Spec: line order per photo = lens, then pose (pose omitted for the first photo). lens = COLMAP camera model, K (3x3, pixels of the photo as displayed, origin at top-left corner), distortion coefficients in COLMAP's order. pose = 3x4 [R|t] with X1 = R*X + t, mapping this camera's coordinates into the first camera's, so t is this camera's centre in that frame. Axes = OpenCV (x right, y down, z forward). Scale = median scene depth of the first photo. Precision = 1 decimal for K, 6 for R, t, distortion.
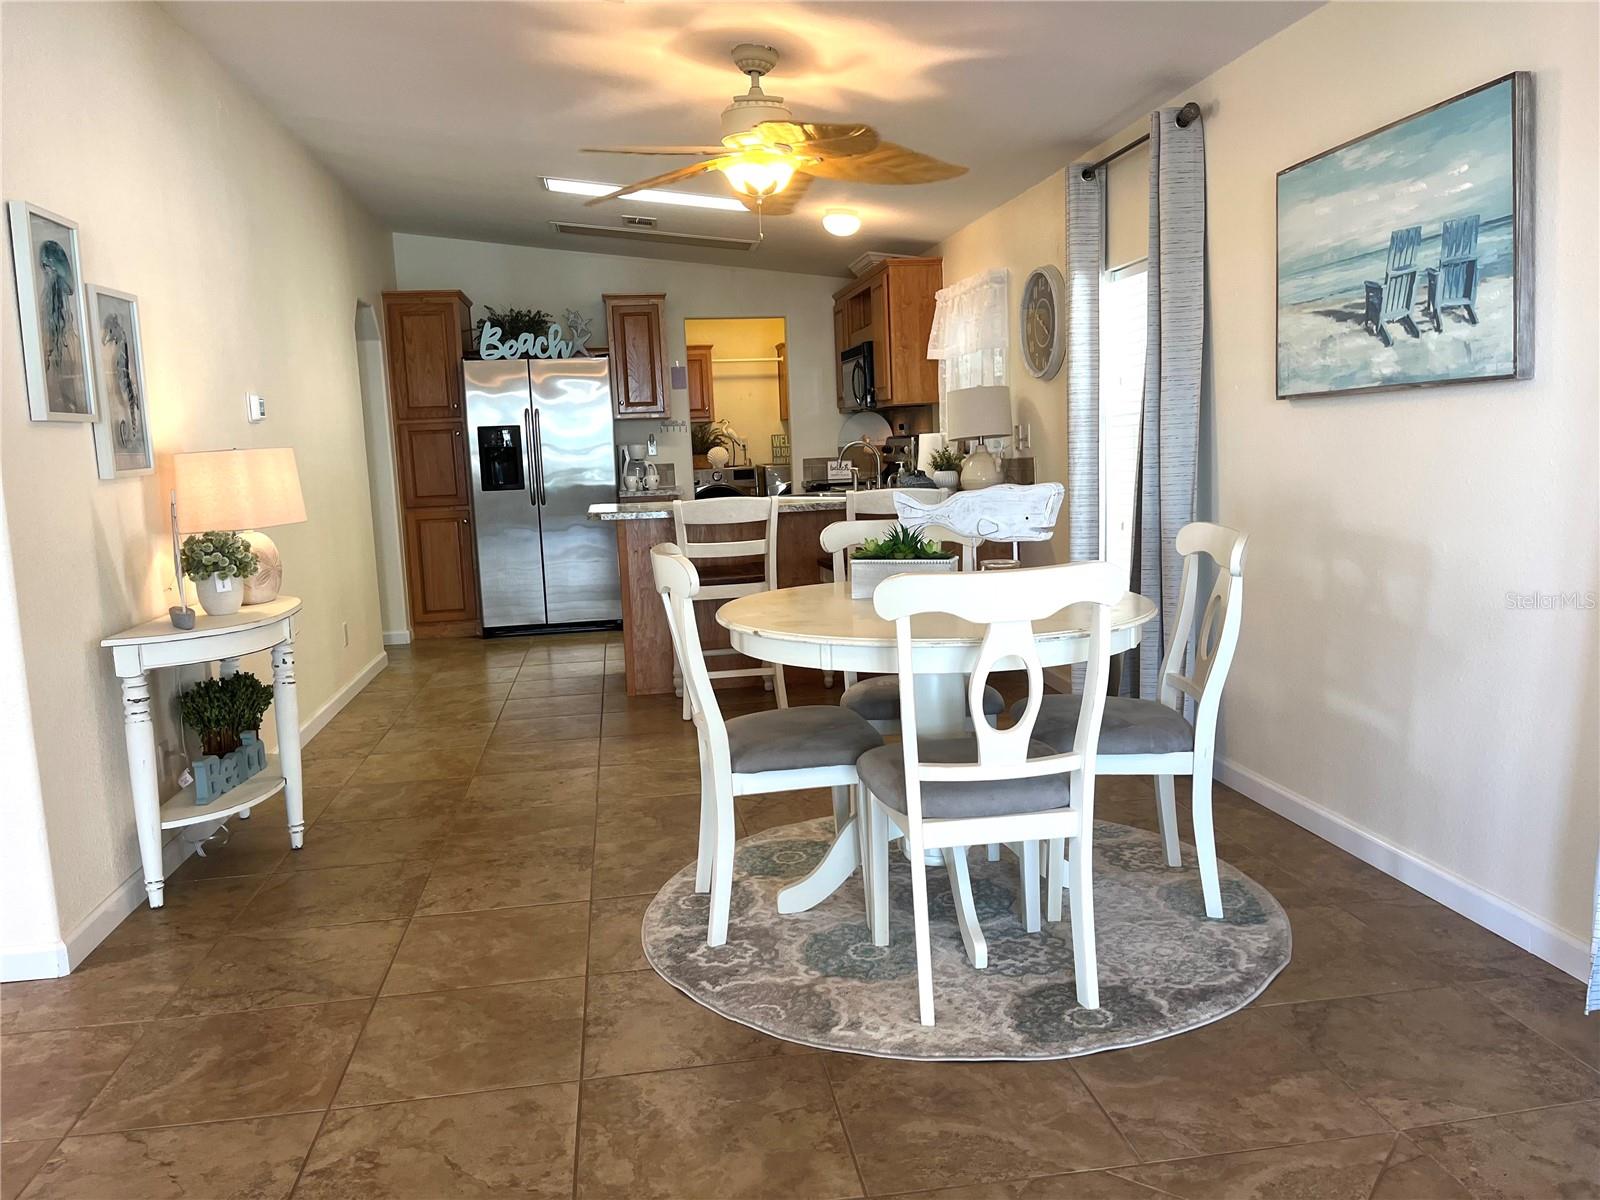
lens RADIAL K [[1208.0, 0, 820.3], [0, 1208.0, 597.1], [0, 0, 1]] dist [0.057634, -0.075233]
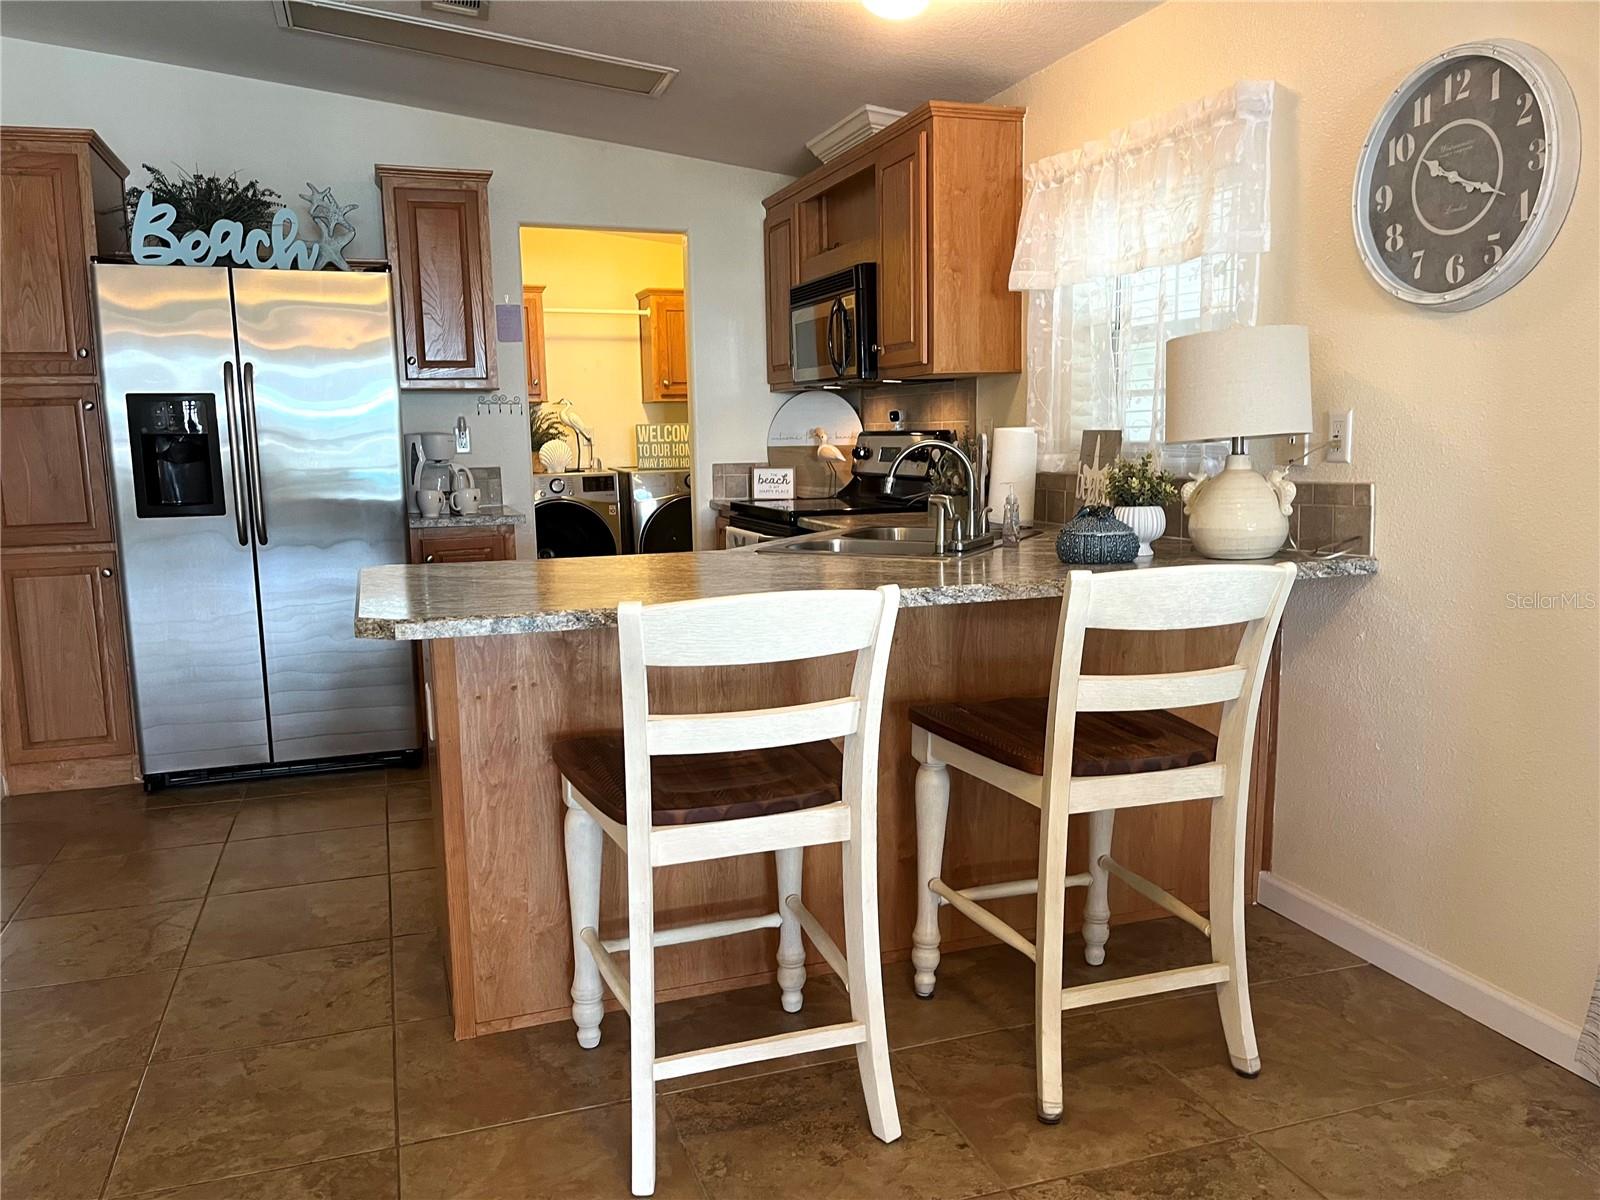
lens RADIAL K [[1208.0, 0, 798.6], [0, 1208.0, 611.6], [0, 0, 1]] dist [0.057634, -0.075233]
pose [[0.985954, -0.001161, 0.167016, -0.086815], [-0.001472, 0.999877, 0.015643, -0.055926], [-0.167014, -0.015669, 0.985830, 0.437522]]
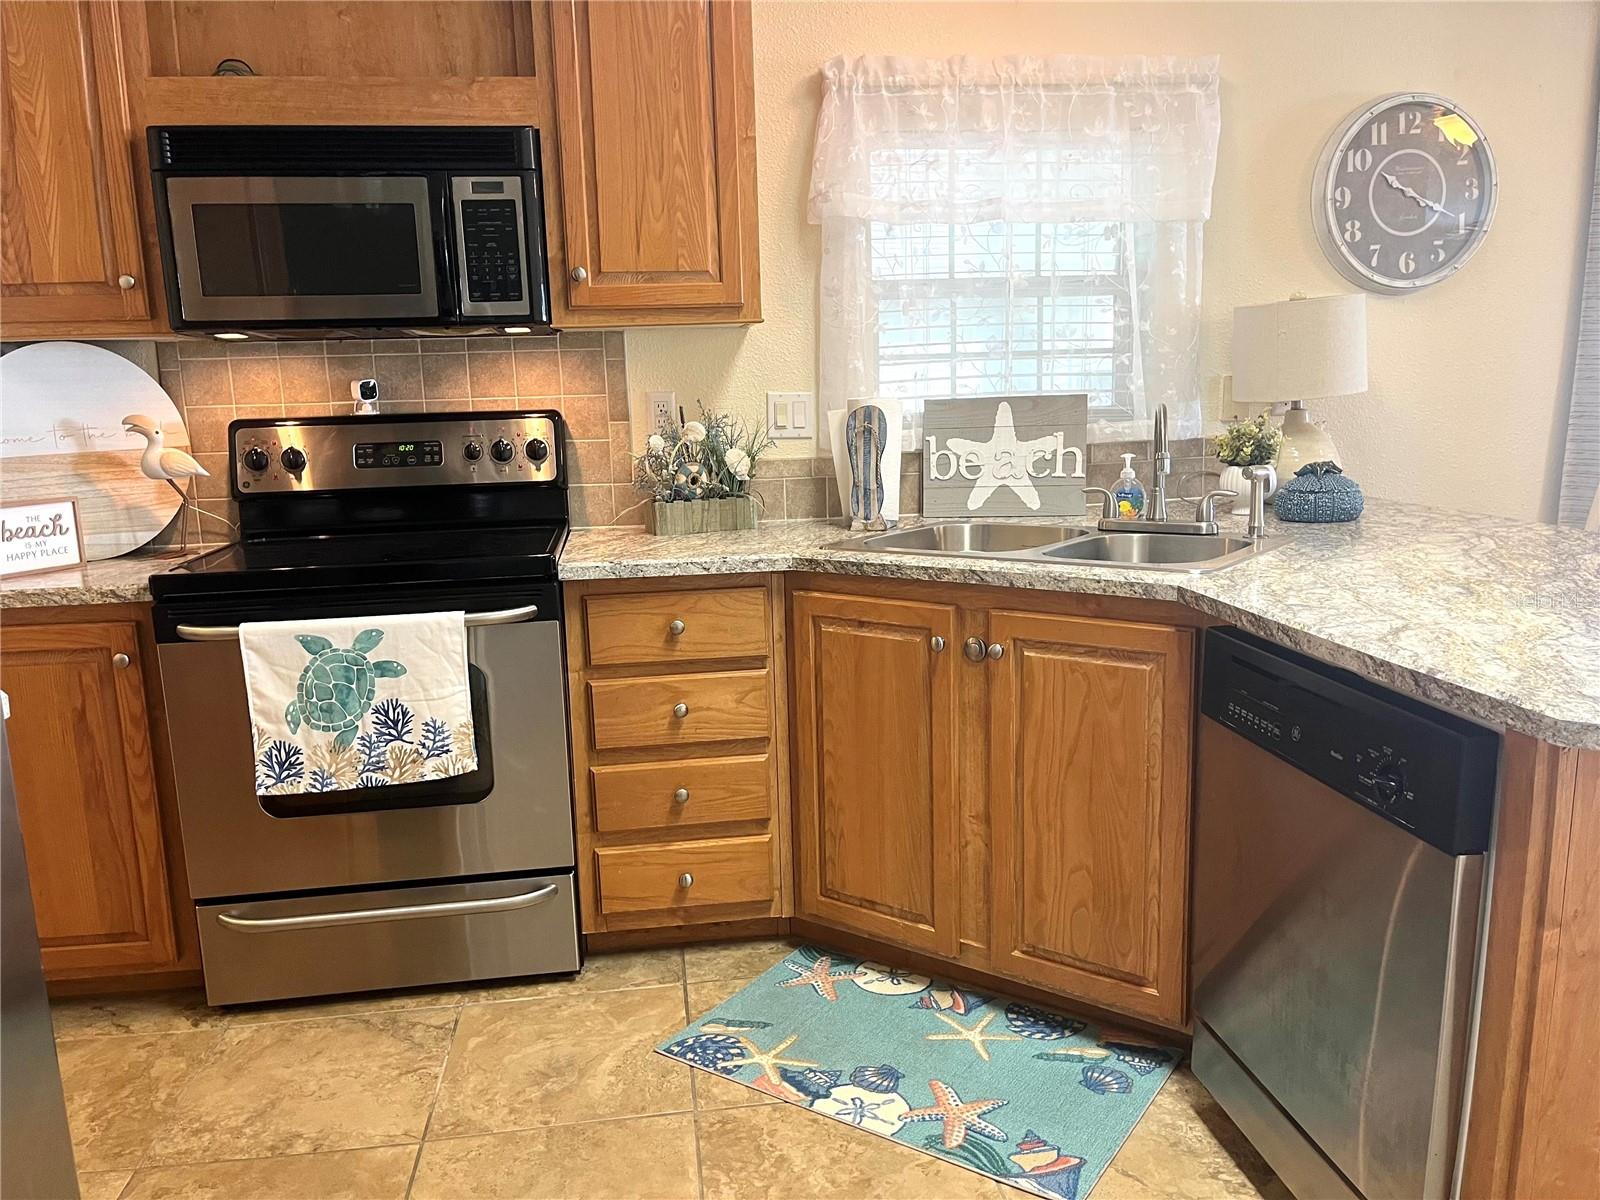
lens RADIAL K [[1208.0, 0, 806.1], [0, 1208.0, 598.9], [0, 0, 1]] dist [0.057634, -0.075233]
pose [[0.042077, -0.140971, 0.989119, -0.308682], [0.158018, 0.978475, 0.132732, -0.115204], [-0.986539, 0.150714, 0.063448, 0.919135]]
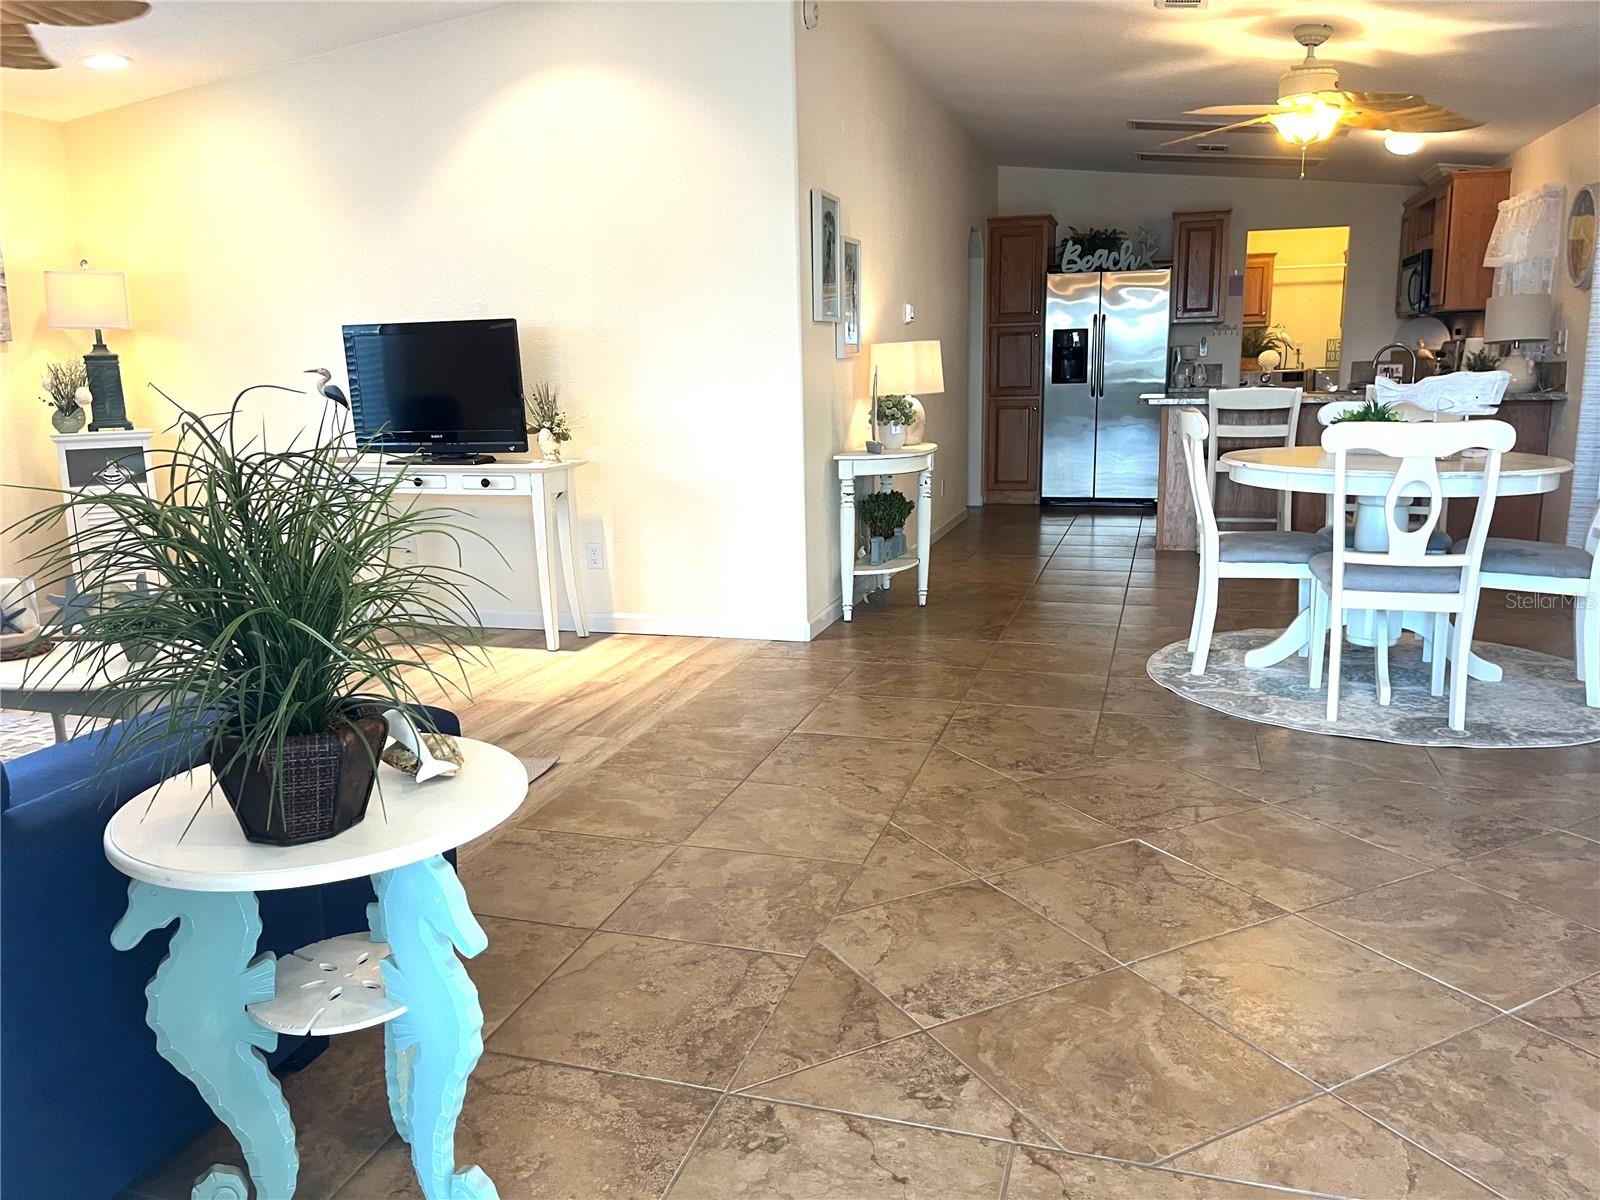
lens RADIAL K [[1208.0, 0, 784.5], [0, 1208.0, 593.0], [0, 0, 1]] dist [0.057634, -0.075233]
pose [[0.890427, 0.107263, -0.442307, 0.042897], [-0.075523, 0.993181, 0.088816, 0.033484], [0.448817, -0.045680, 0.892455, -0.213531]]
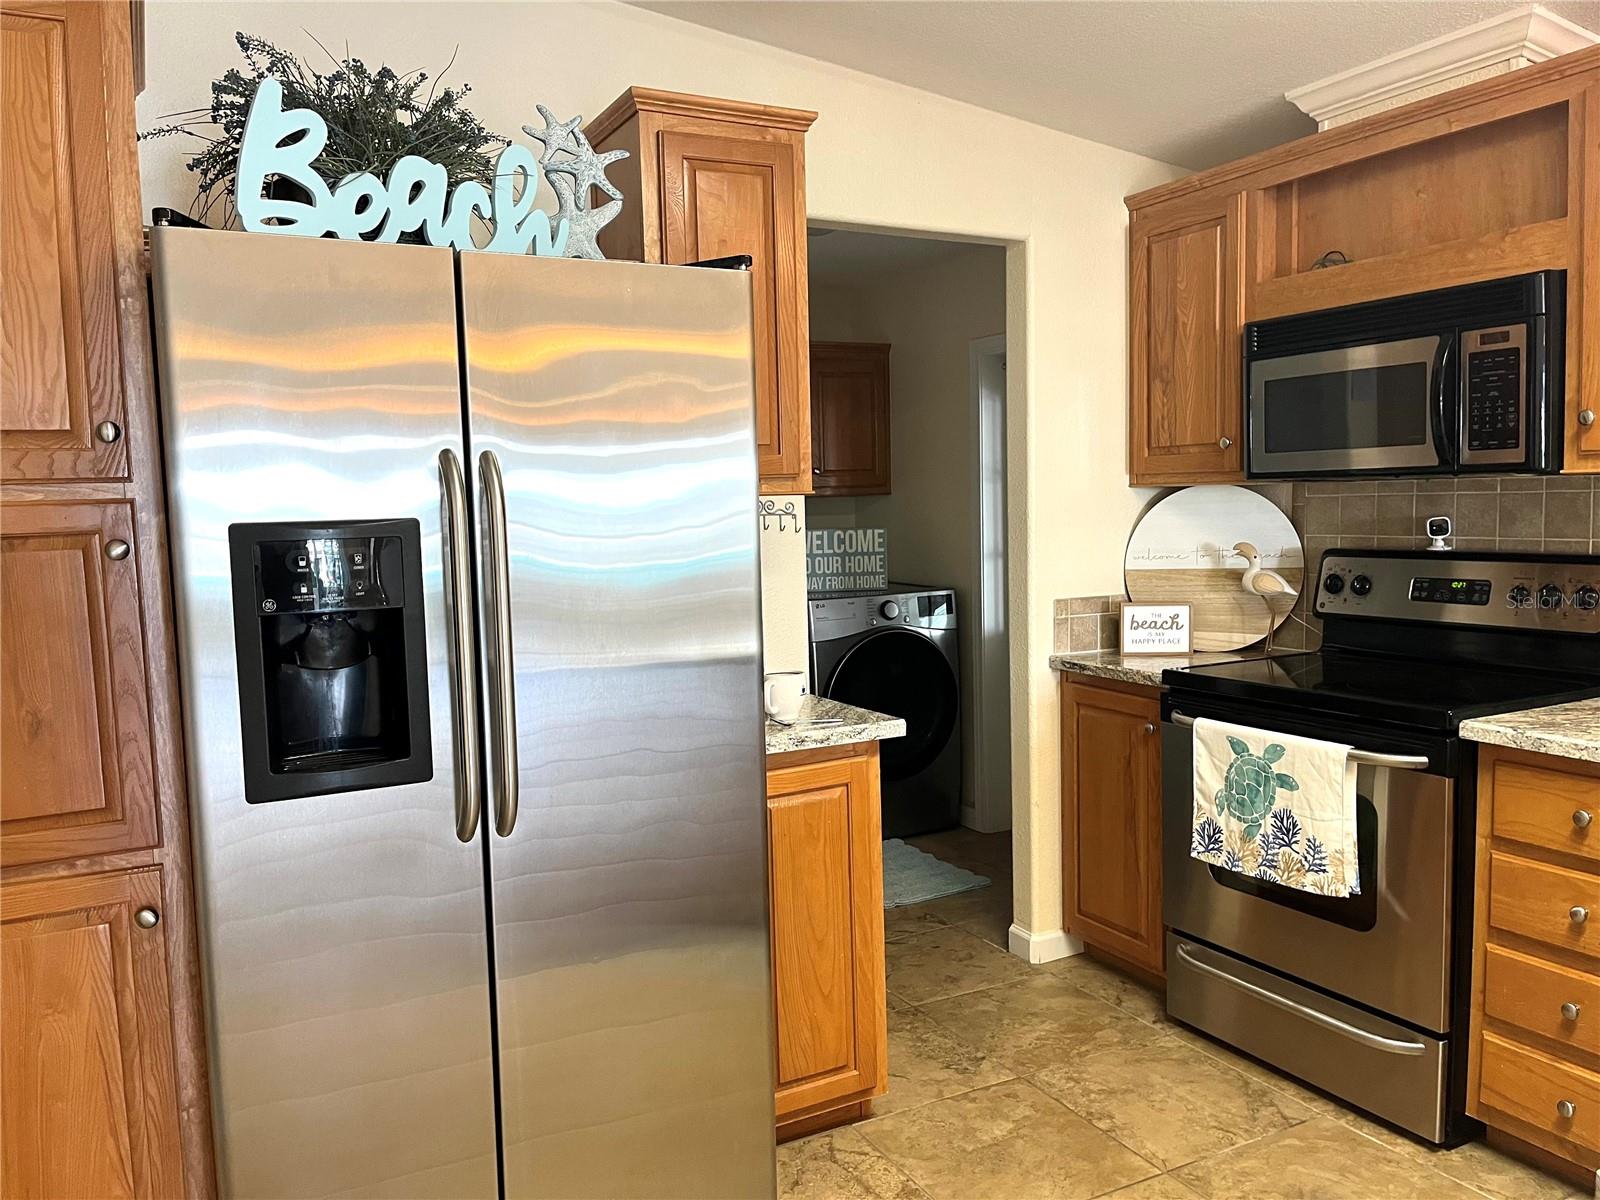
lens RADIAL K [[1208.0, 0, 787.7], [0, 1208.0, 600.6], [0, 0, 1]] dist [0.057634, -0.075233]
pose [[0.951616, -0.011197, 0.307086, -0.254043], [0.028770, 0.998193, -0.052757, -0.111328], [-0.305940, 0.059039, 0.950218, 0.755174]]
